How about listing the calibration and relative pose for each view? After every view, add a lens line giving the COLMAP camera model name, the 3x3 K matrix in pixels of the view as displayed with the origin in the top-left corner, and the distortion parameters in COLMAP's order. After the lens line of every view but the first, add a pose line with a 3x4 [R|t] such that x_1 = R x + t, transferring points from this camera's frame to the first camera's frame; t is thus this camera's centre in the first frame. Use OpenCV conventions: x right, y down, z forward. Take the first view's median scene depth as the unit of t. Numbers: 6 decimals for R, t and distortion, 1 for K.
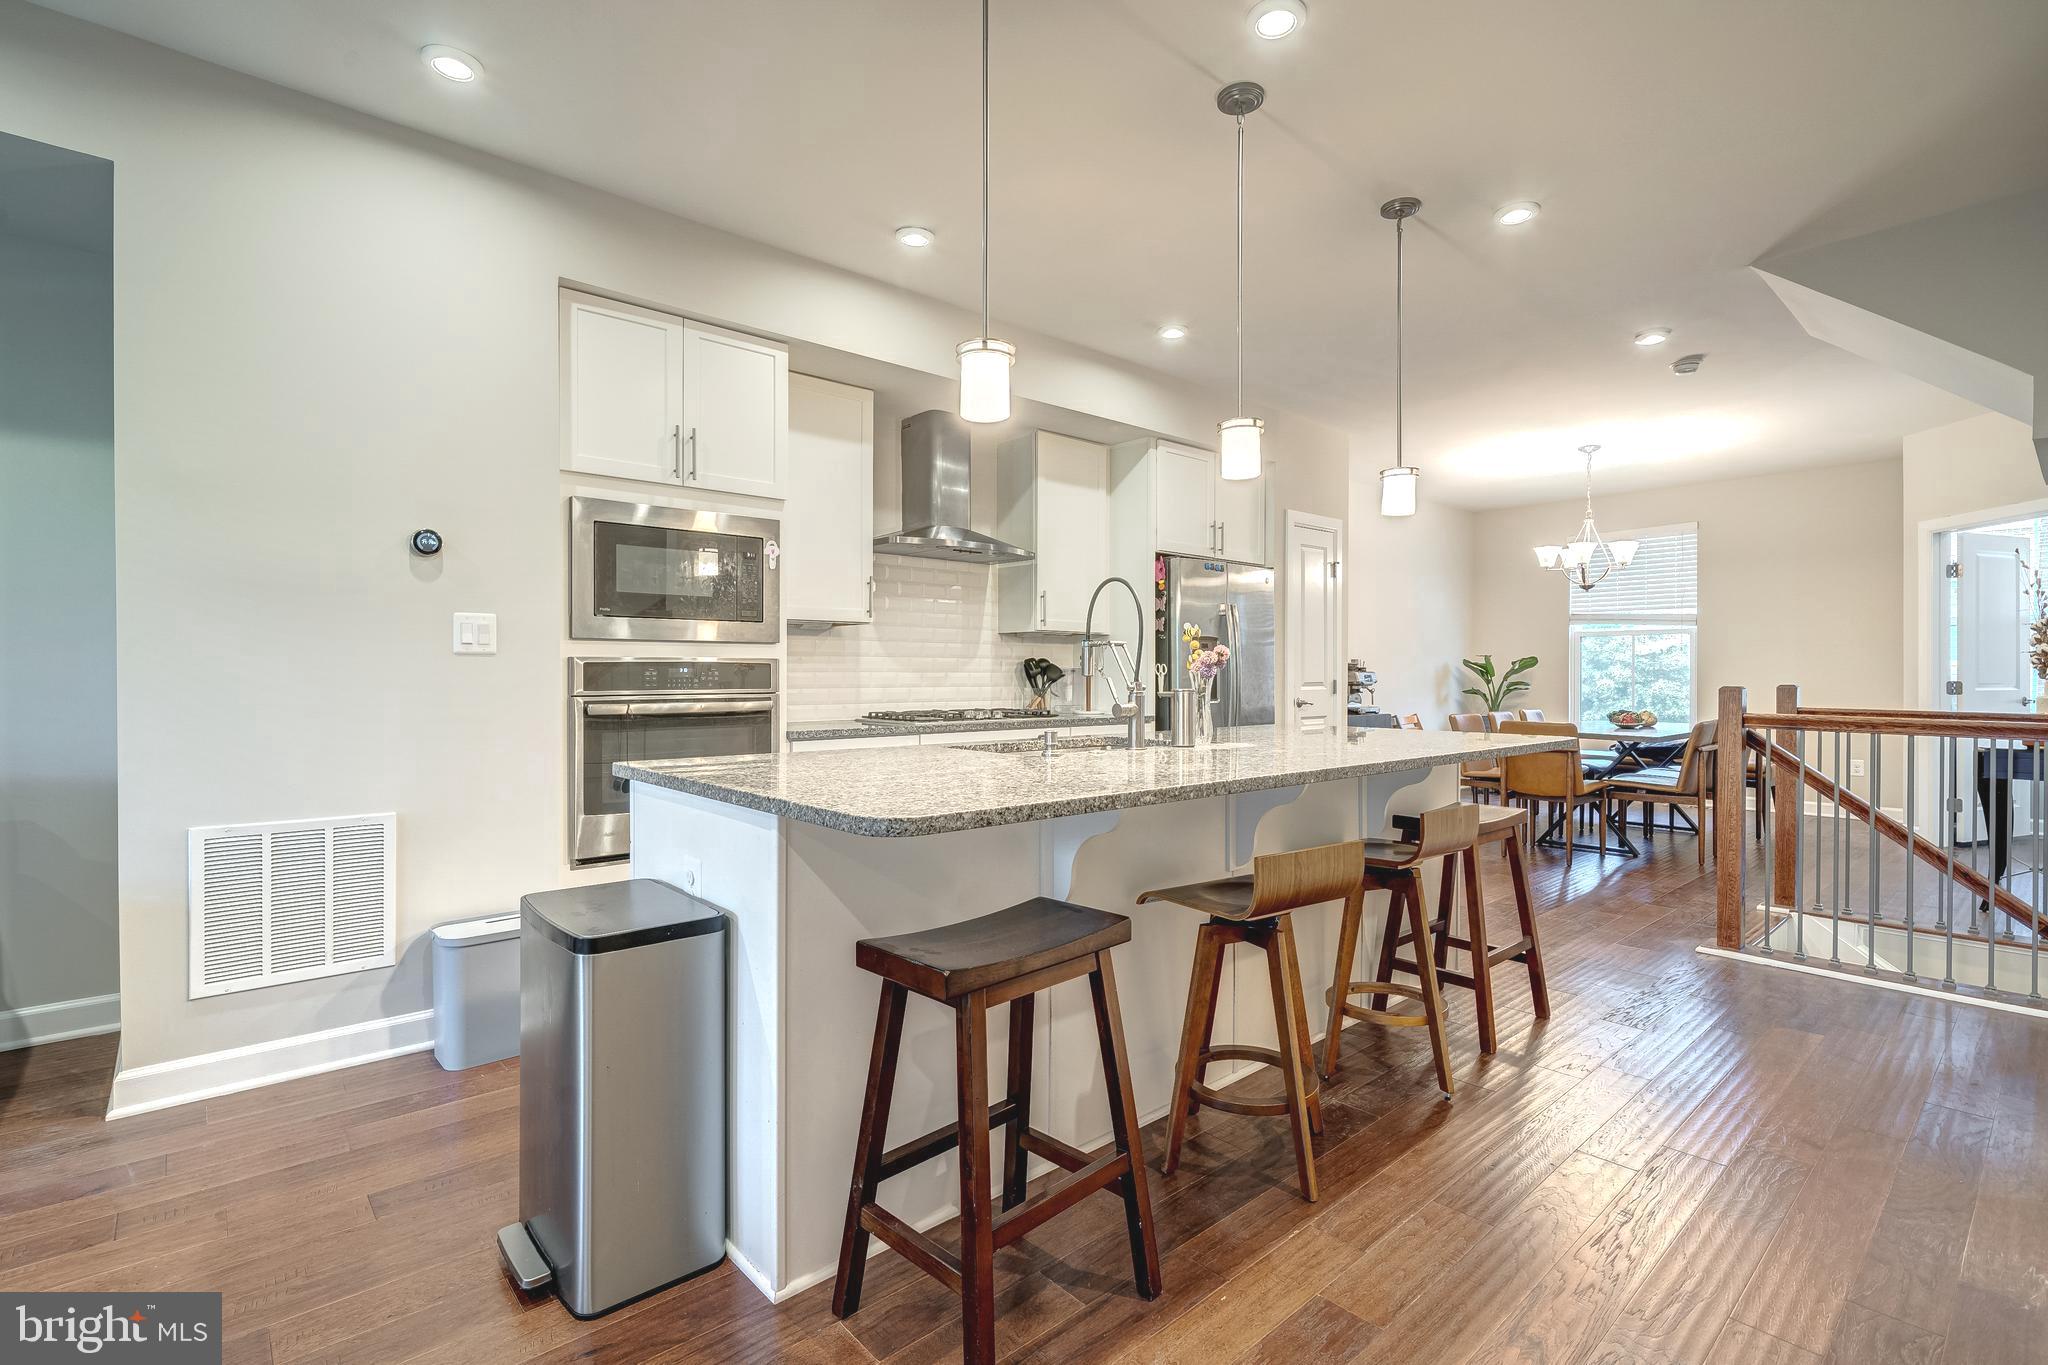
lens RADIAL K [[939.5, 0, 1019.8], [0, 939.5, 688.3], [0, 0, 1]] dist [0.004366, 0.000573]
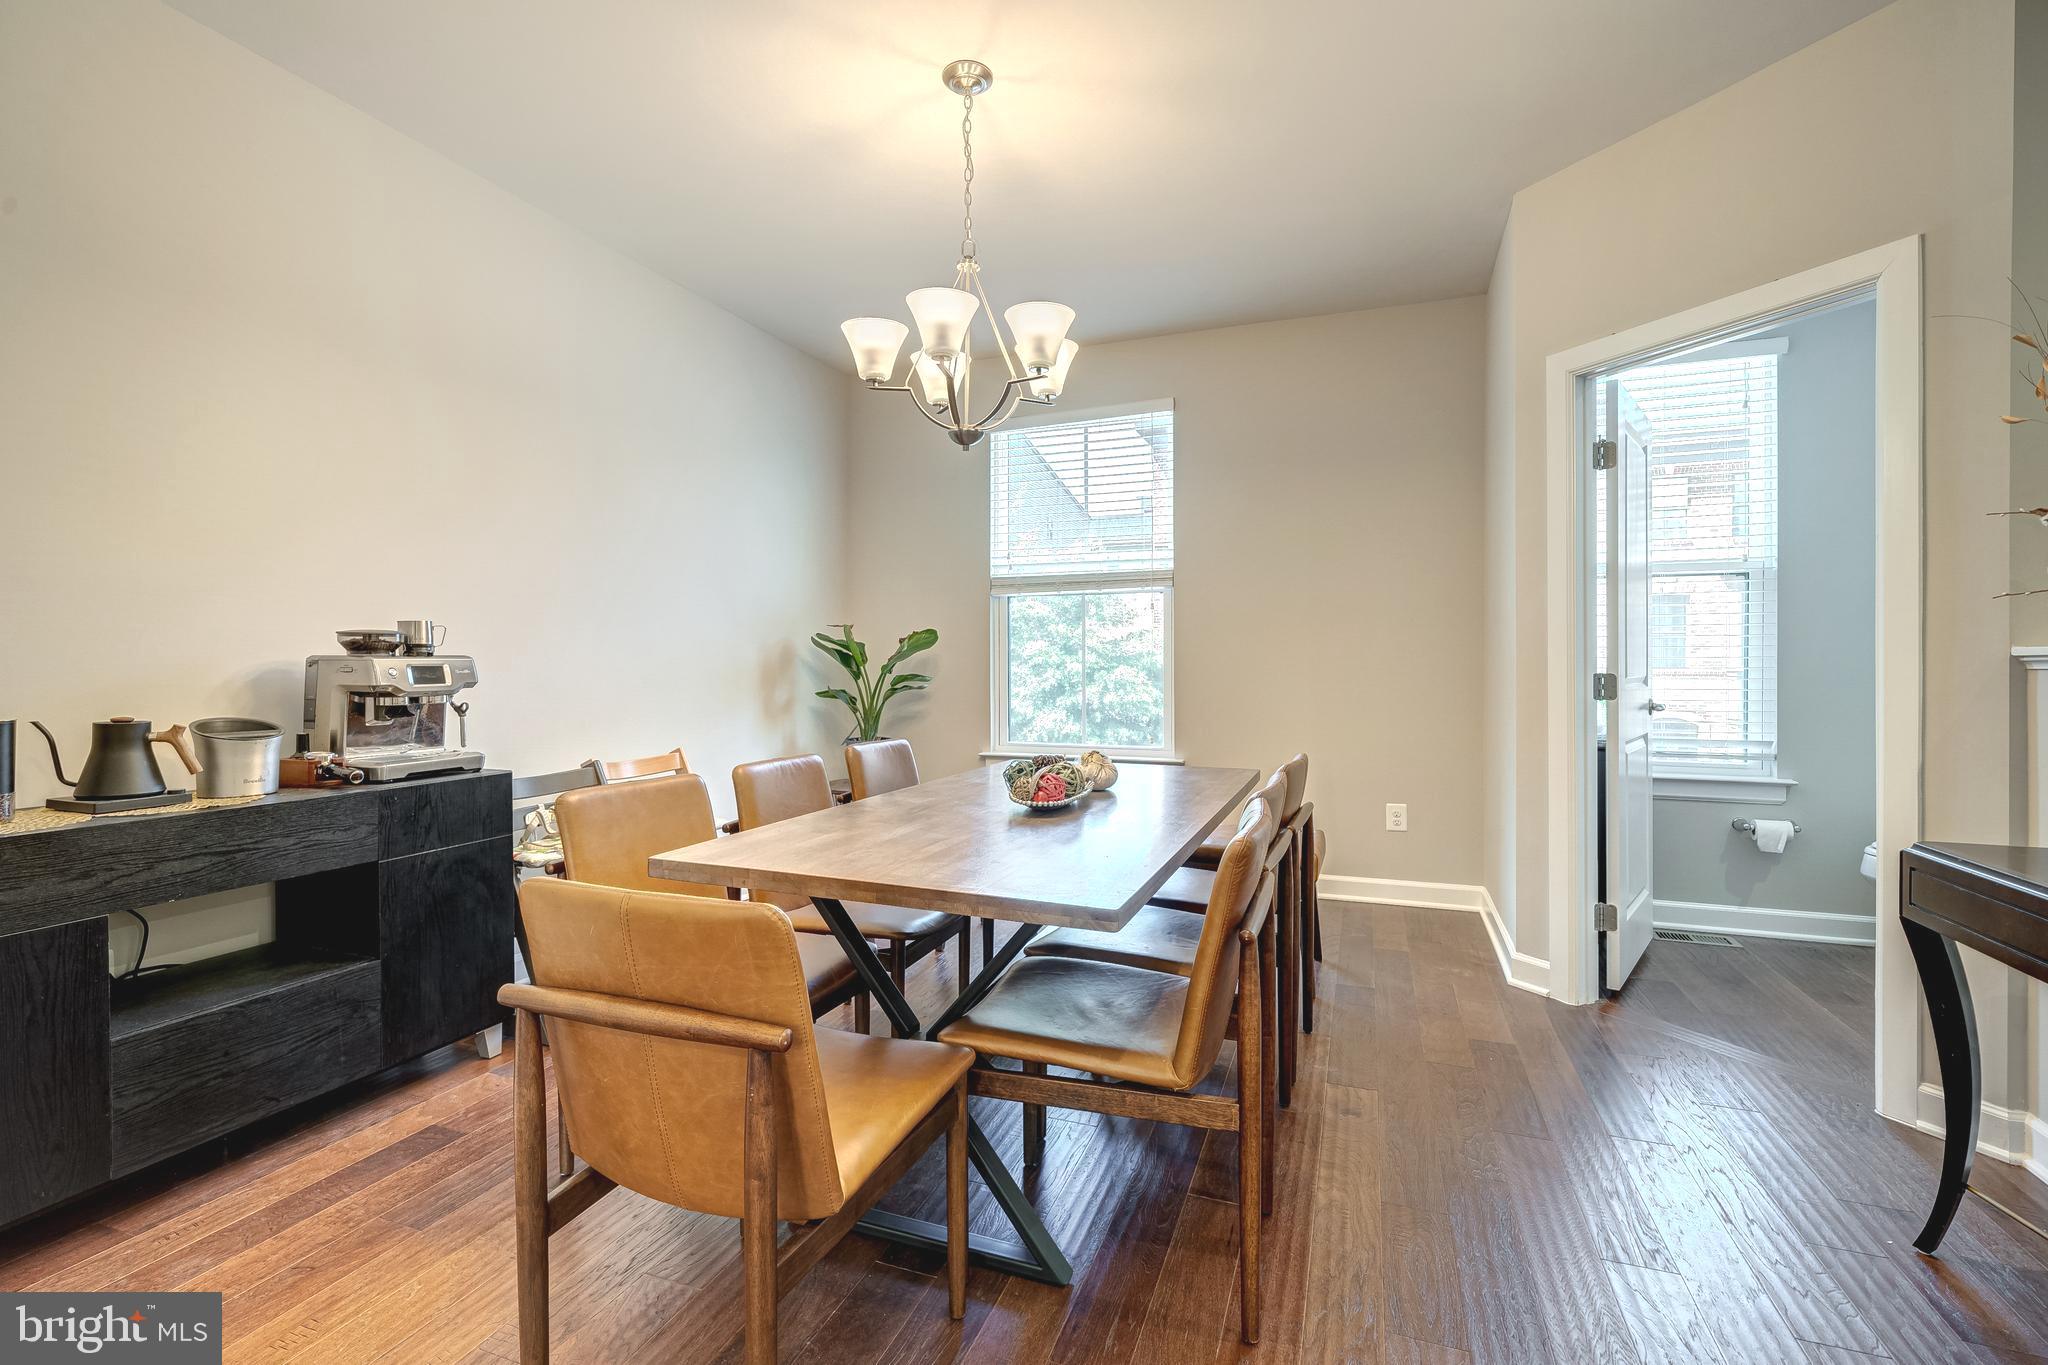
lens RADIAL K [[885.0, 0, 1022.1], [0, 885.0, 671.2], [0, 0, 1]] dist [-0.000344, -0.000011]
pose [[0.884238, -0.007490, 0.466976, 0.345464], [0.008254, 0.999966, 0.000409, -0.008505], [-0.466964, 0.003492, 0.884270, 0.508517]]
